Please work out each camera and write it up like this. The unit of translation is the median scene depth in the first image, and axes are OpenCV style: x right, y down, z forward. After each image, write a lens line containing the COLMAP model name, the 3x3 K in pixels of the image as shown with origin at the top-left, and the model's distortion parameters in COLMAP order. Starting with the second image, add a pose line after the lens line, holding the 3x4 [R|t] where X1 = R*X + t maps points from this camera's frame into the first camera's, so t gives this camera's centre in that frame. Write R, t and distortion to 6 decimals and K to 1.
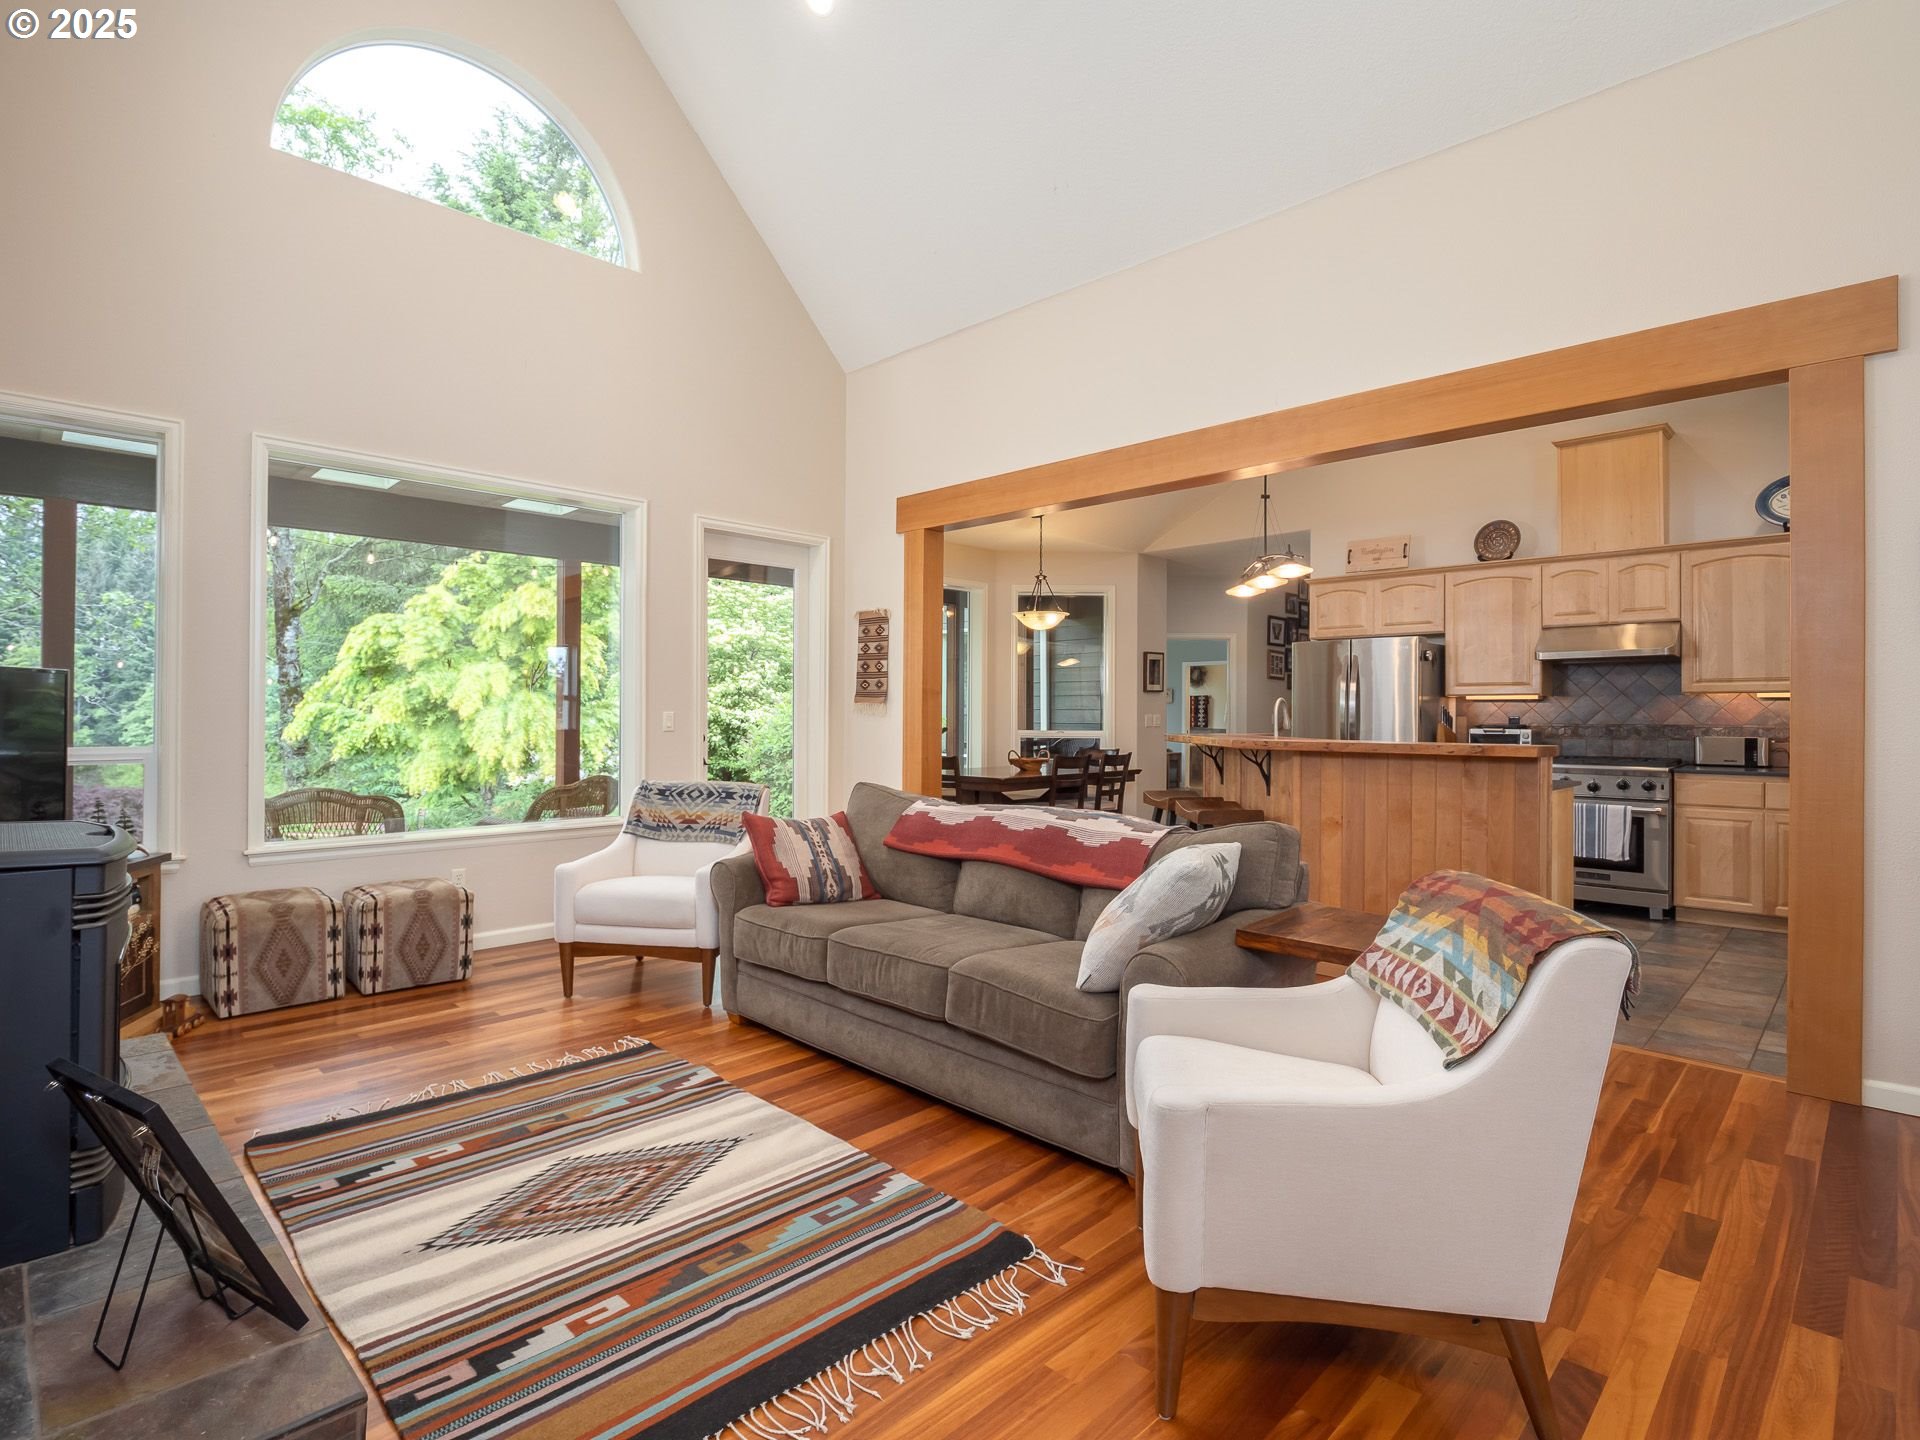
lens RADIAL K [[962.0, 0, 947.3], [0, 962.0, 714.4], [0, 0, 1]] dist [-0.007738, -0.000237]
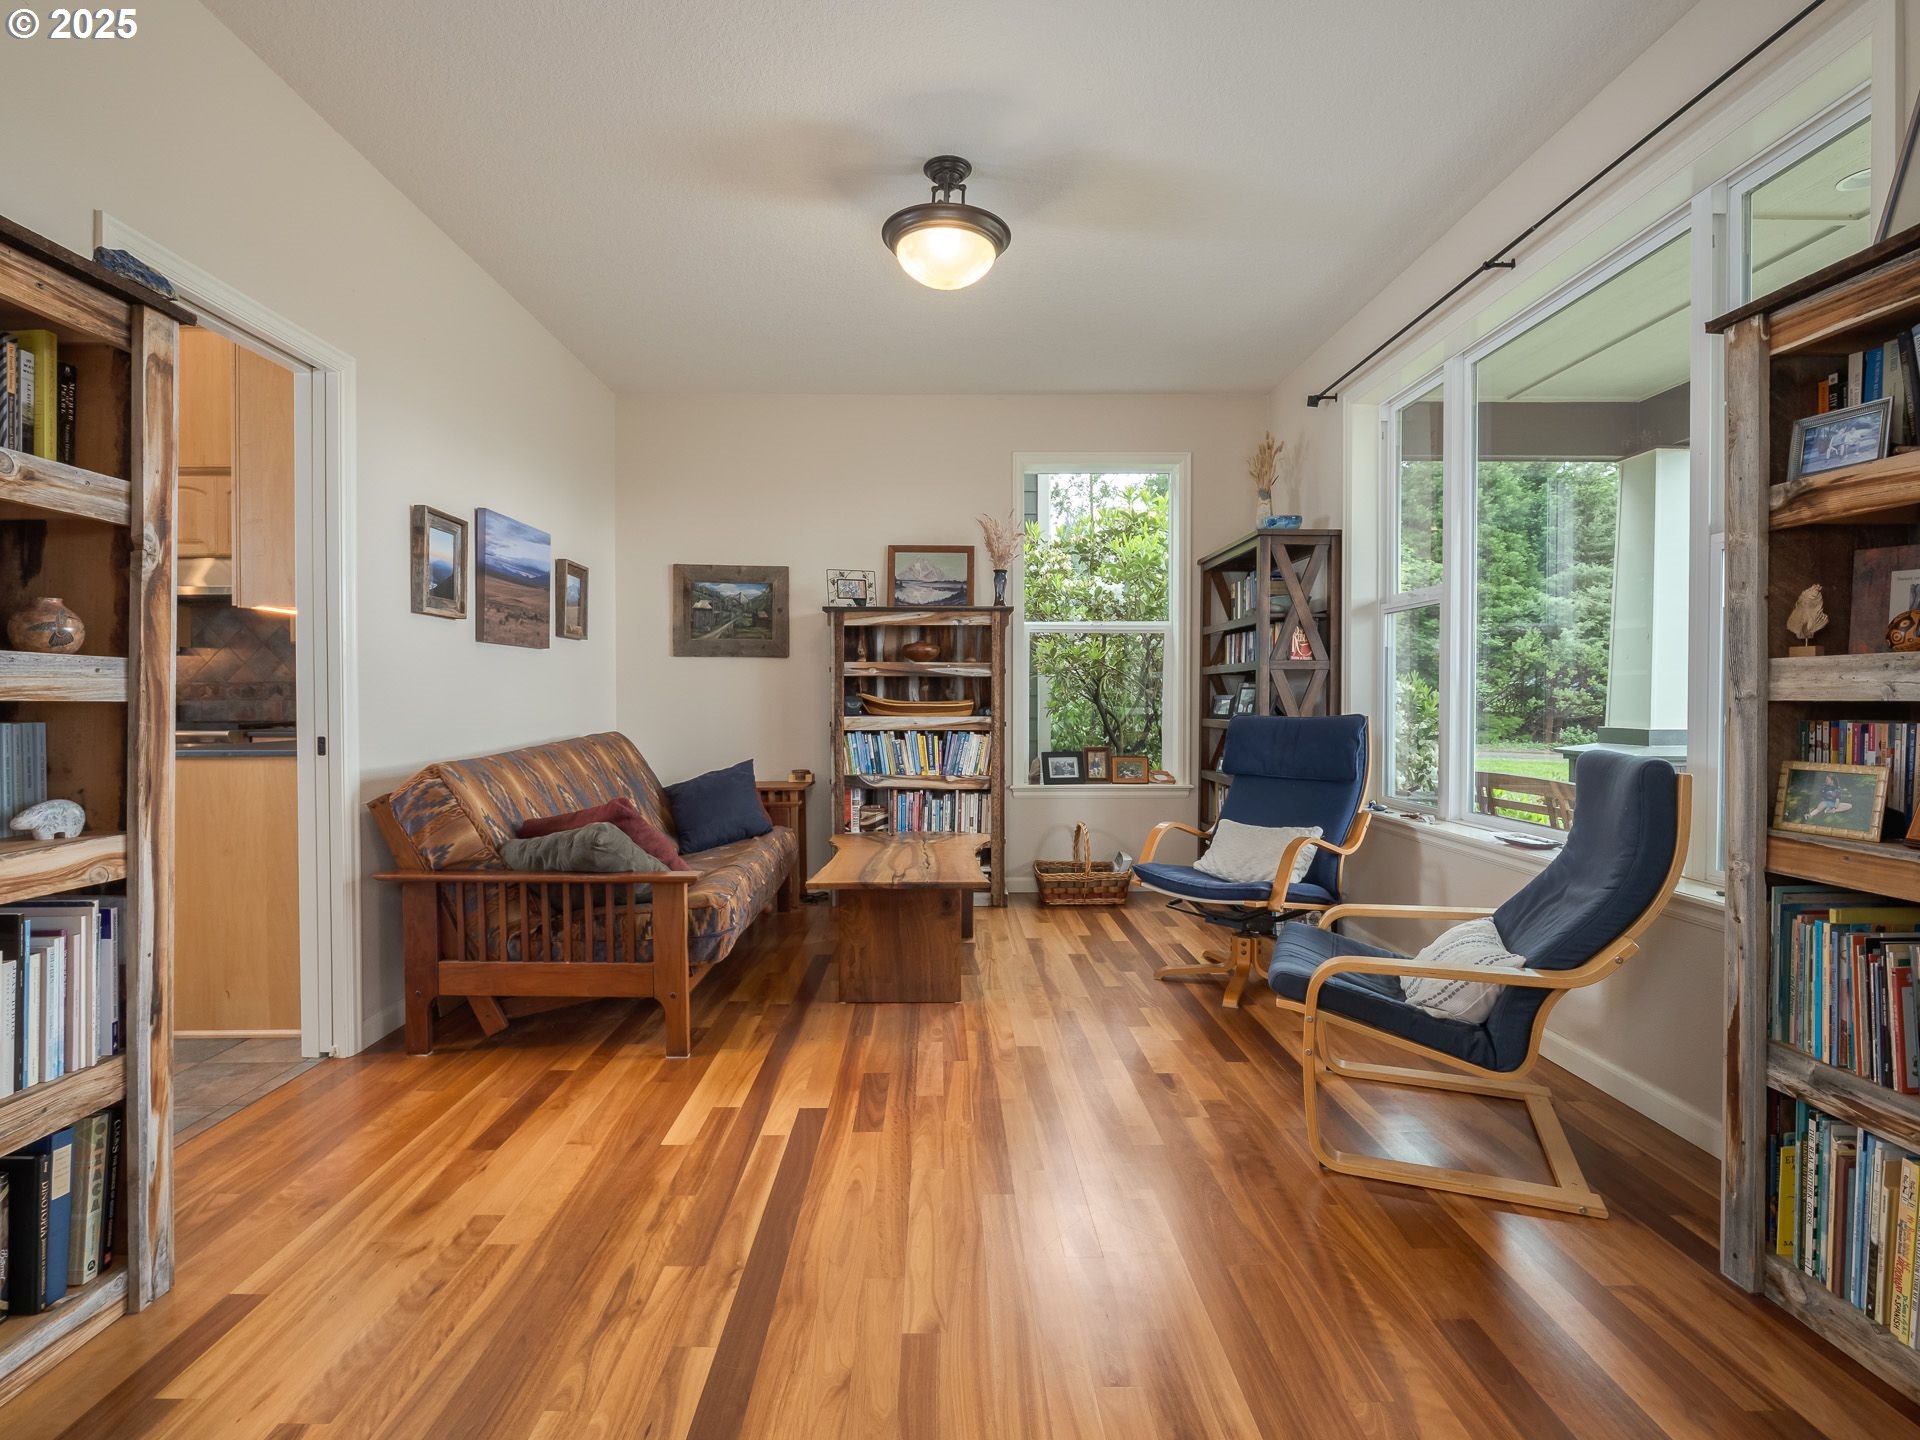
lens RADIAL K [[962.0, 0, 947.3], [0, 962.0, 714.4], [0, 0, 1]] dist [-0.007738, -0.000237]
pose [[0.702403, -0.019561, 0.711510, 0.571348], [0.003106, 0.999697, 0.024417, 0.022061], [-0.711772, -0.014940, 0.702251, -0.009619]]
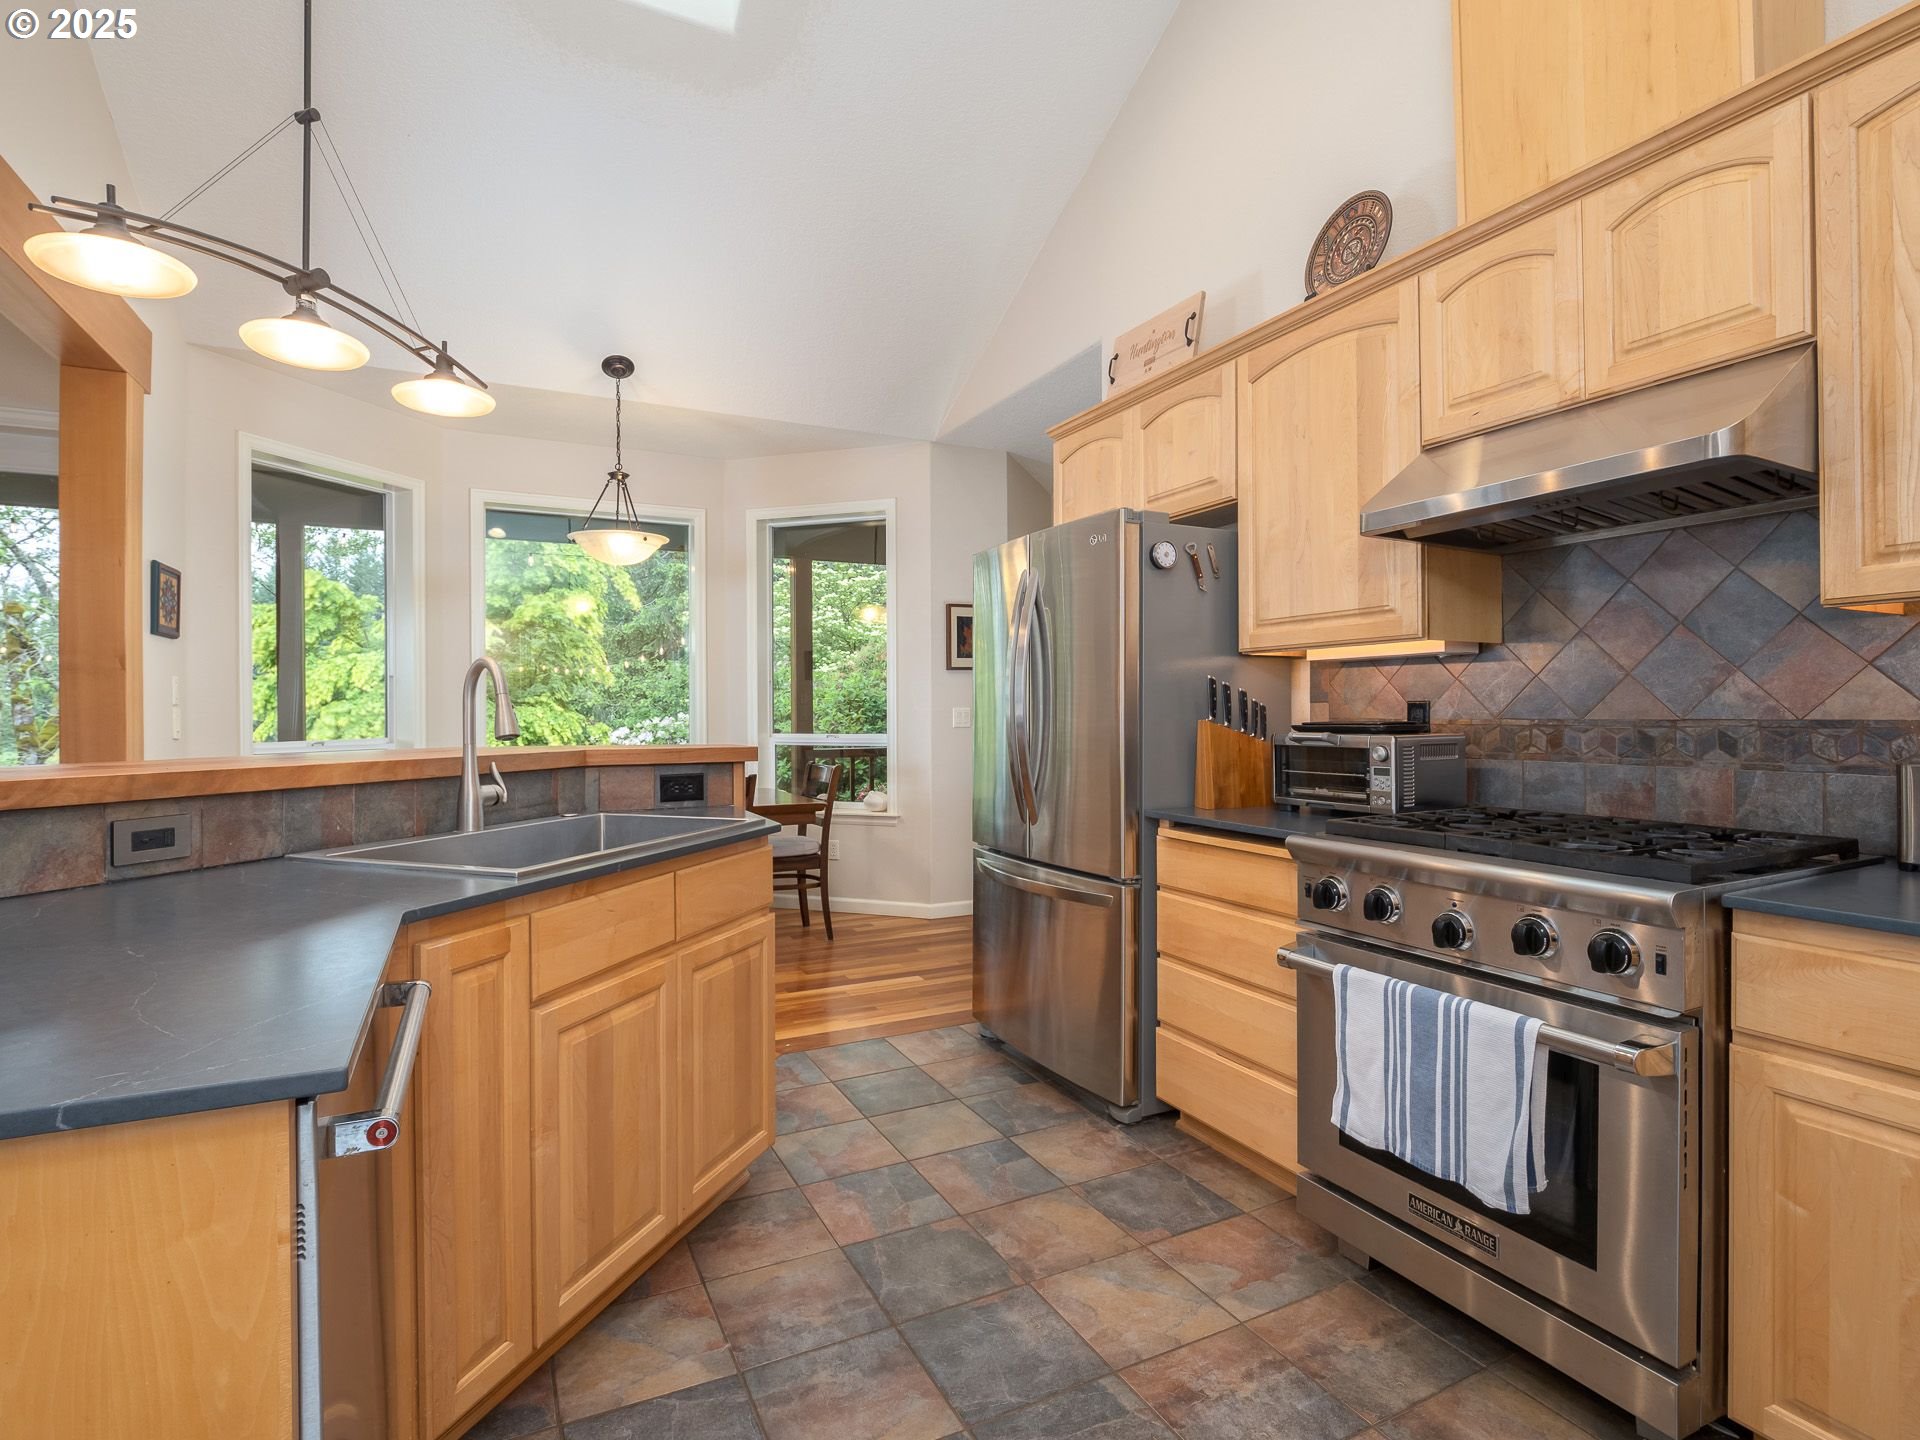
lens RADIAL K [[955.1, 0, 957.2], [0, 955.1, 711.7], [0, 0, 1]] dist [0.000519, -0.000252]
pose [[0.948256, -0.009921, -0.317351, 0.621354], [0.009992, 0.999949, -0.001402, 0.006289], [0.317348, -0.001842, 0.948307, 0.665318]]
